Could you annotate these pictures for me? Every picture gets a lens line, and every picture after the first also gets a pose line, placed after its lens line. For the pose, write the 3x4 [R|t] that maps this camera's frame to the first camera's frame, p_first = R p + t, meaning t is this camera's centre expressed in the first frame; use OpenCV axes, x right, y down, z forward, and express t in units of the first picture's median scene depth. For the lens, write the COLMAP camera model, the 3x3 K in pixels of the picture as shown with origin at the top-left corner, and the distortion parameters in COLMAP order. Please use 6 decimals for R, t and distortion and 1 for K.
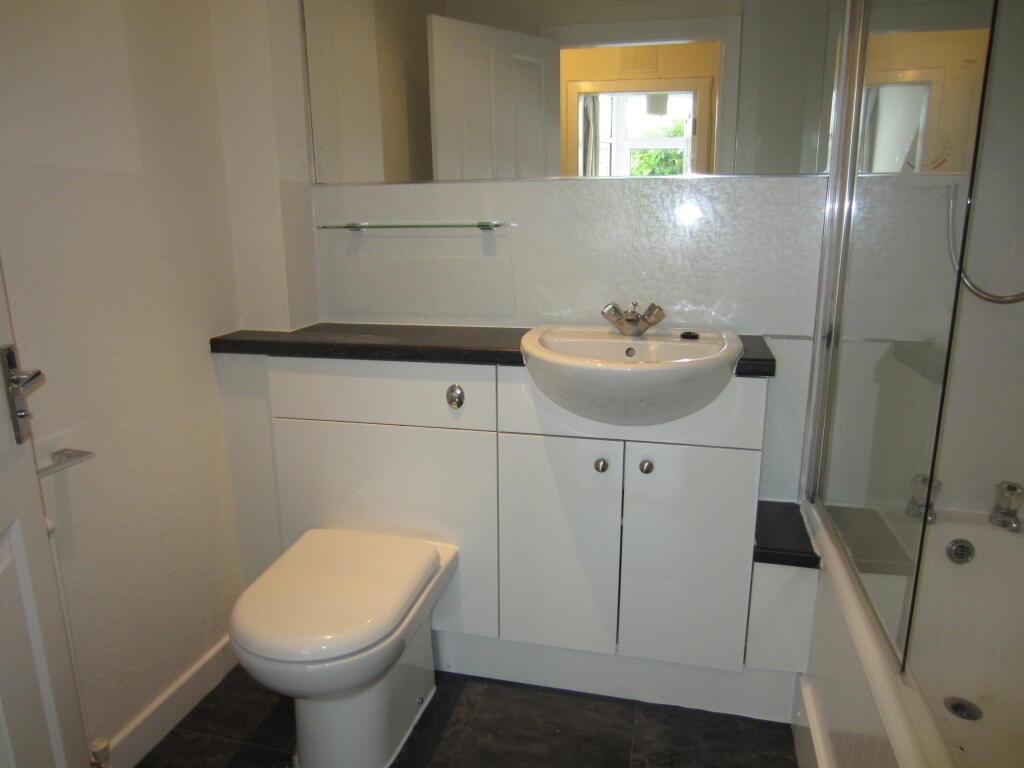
lens RADIAL K [[730.3, 0, 512.0], [0, 730.3, 384.0], [0, 0, 1]] dist [-0.025125, 0.003353]
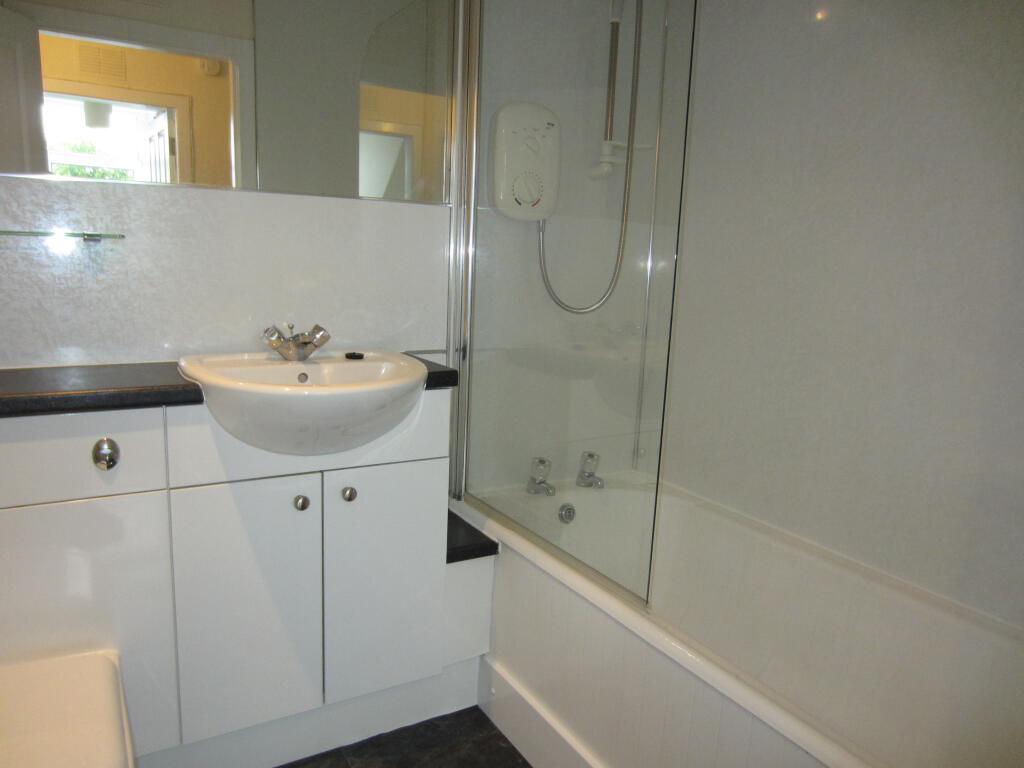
lens RADIAL K [[720.9, 0, 512.4], [0, 720.9, 379.7], [0, 0, 1]] dist [-0.016028, -0.002233]
pose [[0.699003, -0.084391, 0.710122, -0.308006], [0.117579, 0.993061, 0.002277, -0.011761], [-0.705386, 0.081904, 0.704075, 0.164425]]
